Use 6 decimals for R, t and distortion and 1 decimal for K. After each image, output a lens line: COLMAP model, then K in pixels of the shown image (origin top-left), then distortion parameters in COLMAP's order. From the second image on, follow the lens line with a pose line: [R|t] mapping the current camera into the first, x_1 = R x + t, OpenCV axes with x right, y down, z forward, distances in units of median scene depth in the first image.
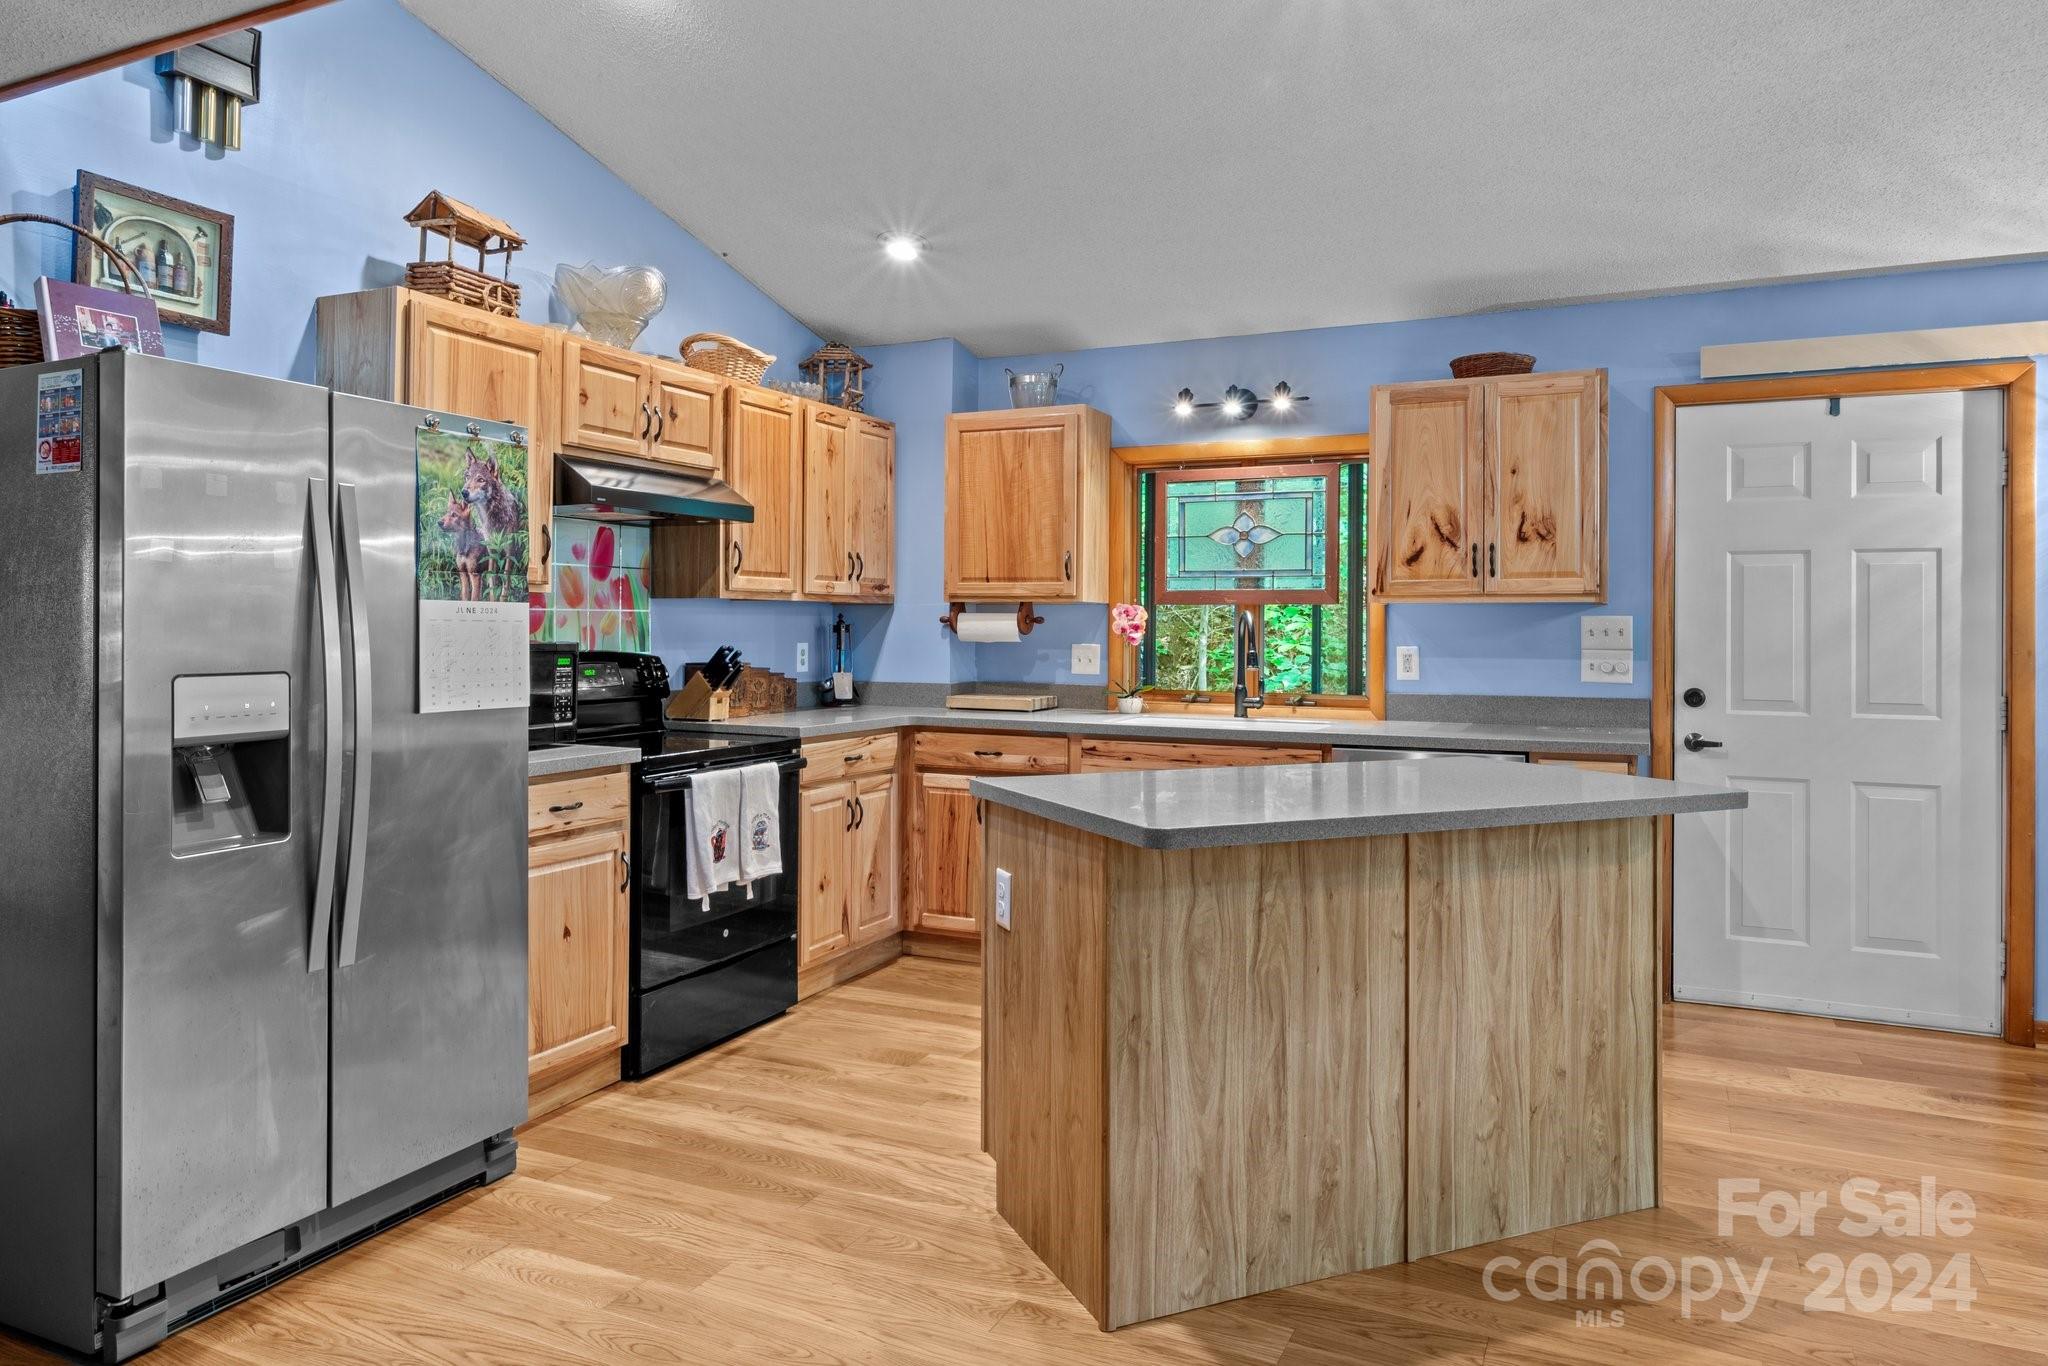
lens RADIAL K [[1302.5, 0, 1020.5], [0, 1302.5, 619.1], [0, 0, 1]] dist [-0.002368, 0.001197]
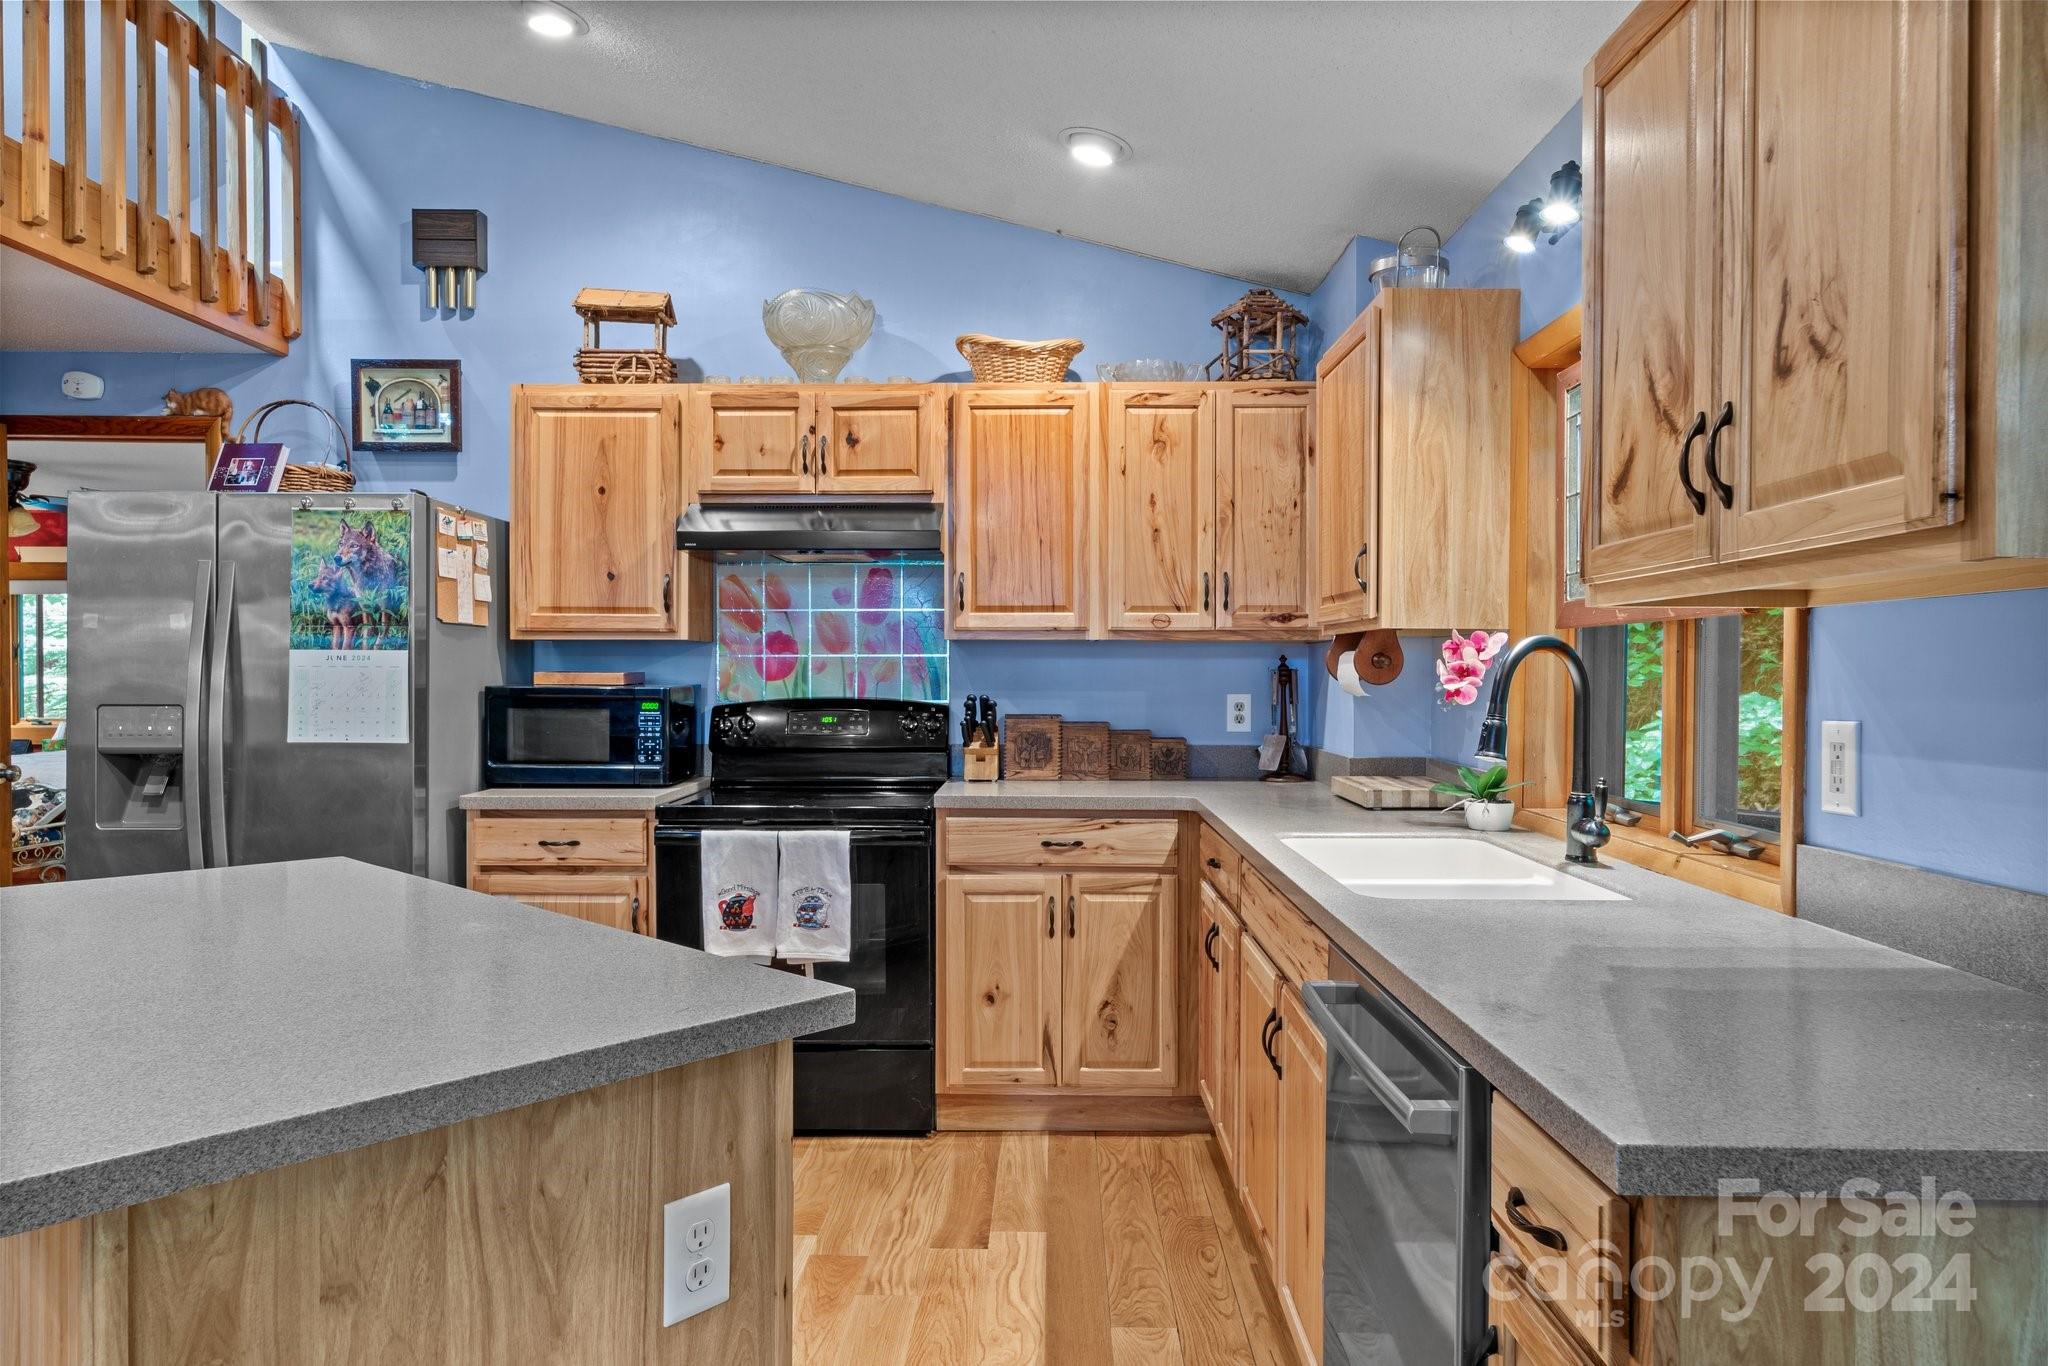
lens RADIAL K [[1261.6, 0, 1024.0], [0, 1261.6, 683.0], [0, 0, 1]] dist [-0.004904, -0.000699]
pose [[0.414296, 0.004808, -0.910130, 0.575784], [0.004932, 0.999960, 0.007528, 0.006924], [0.910129, -0.007607, 0.414255, 0.722350]]
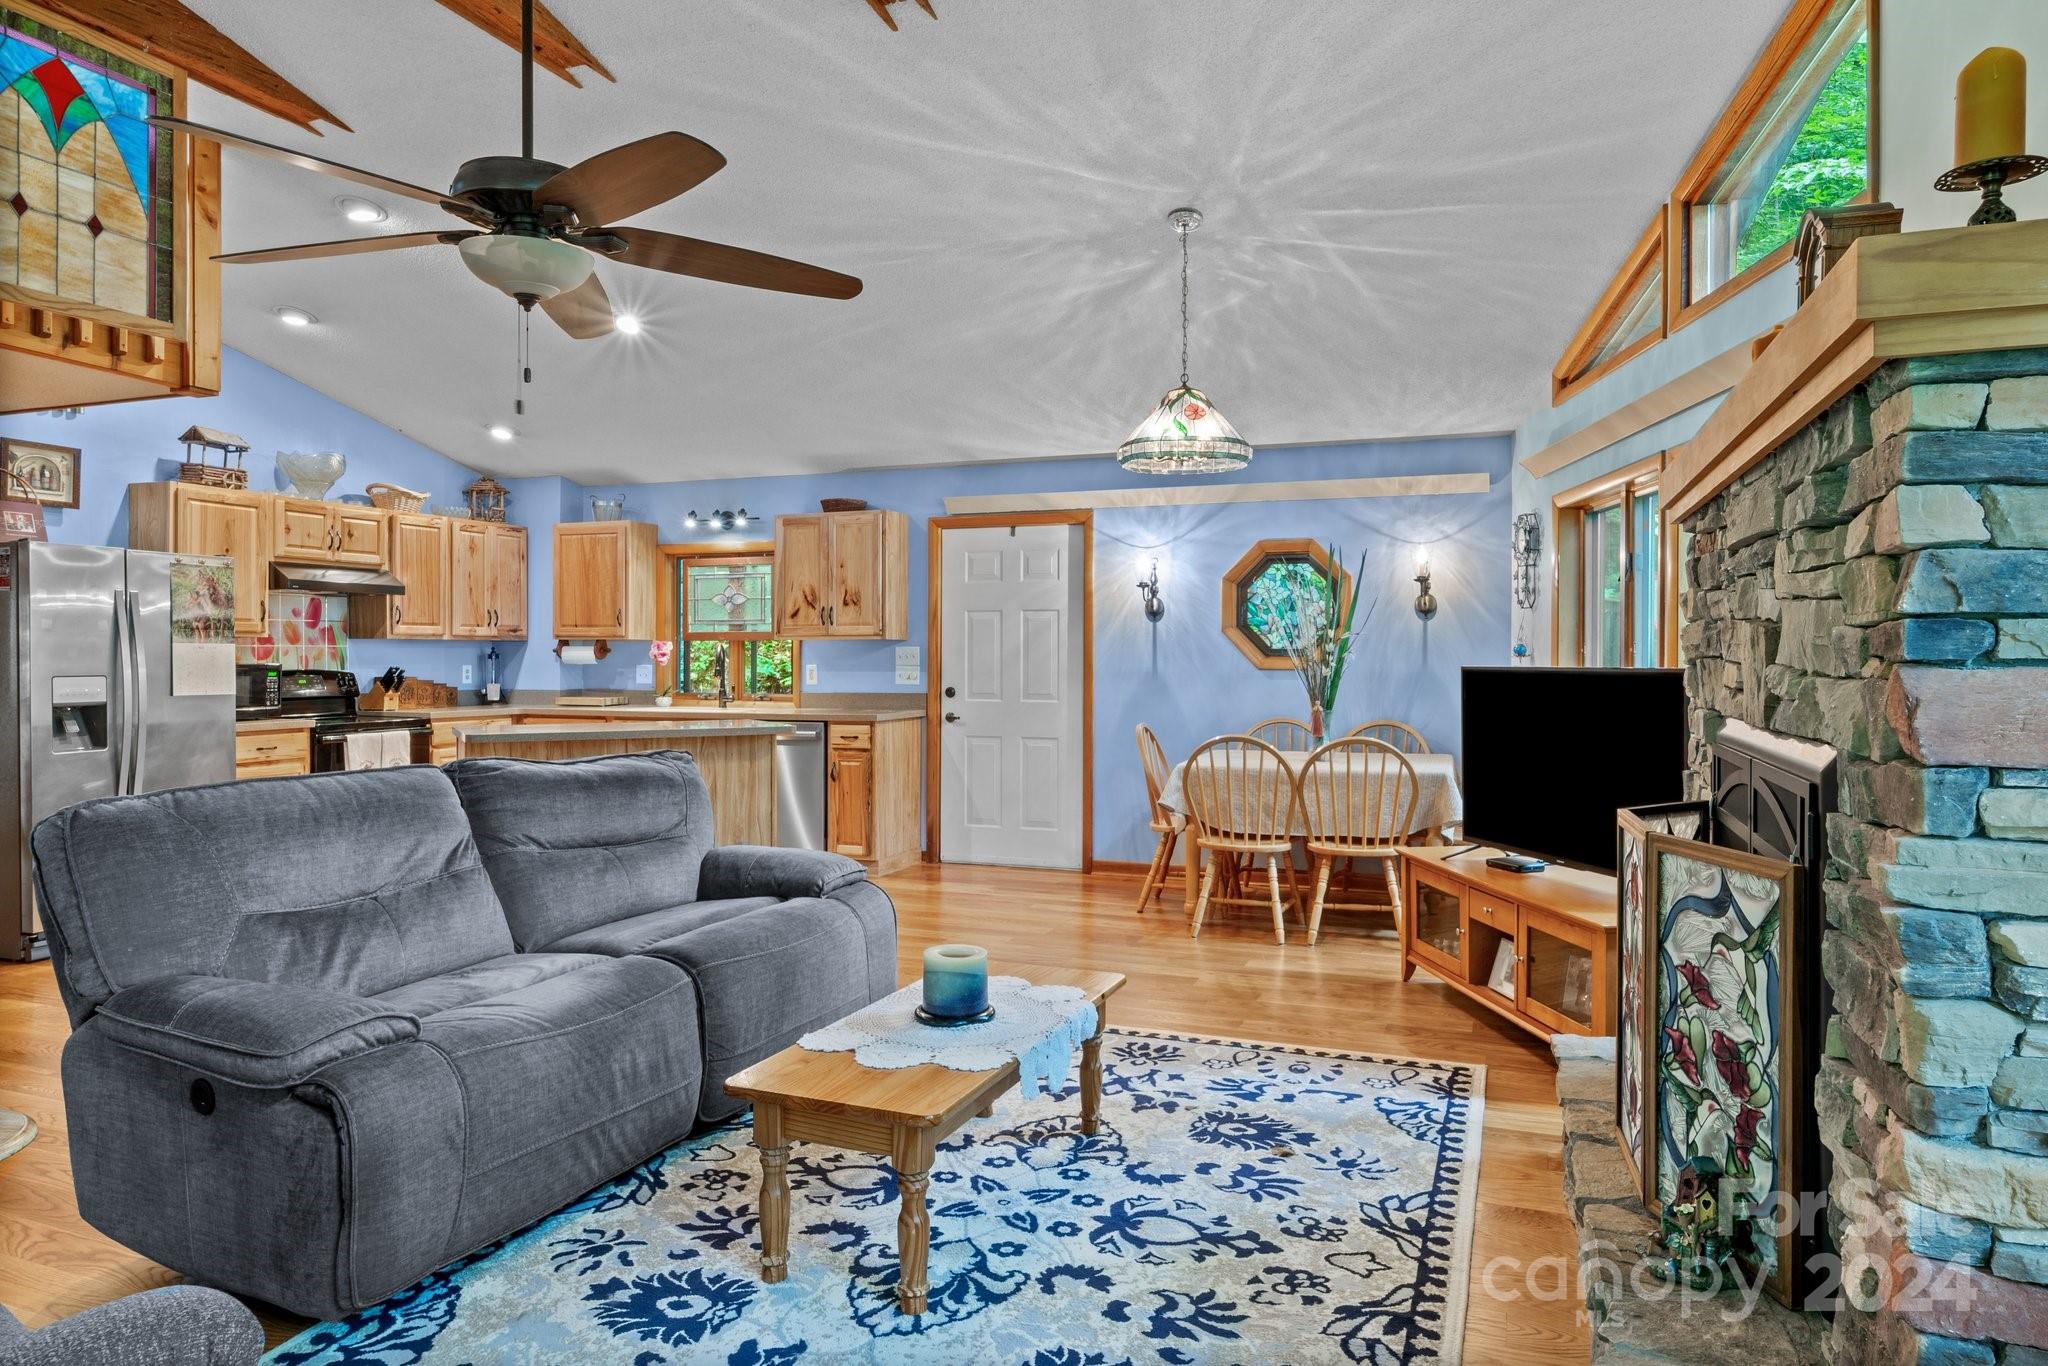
lens RADIAL K [[1266.3, 0, 1018.8], [0, 1266.3, 662.9], [0, 0, 1]] dist [0.000821, -0.000611]
pose [[0.997139, -0.005300, 0.075404, 0.490976], [0.004402, 0.999917, 0.012074, -0.000718], [-0.075462, -0.011707, 0.997080, -0.755764]]
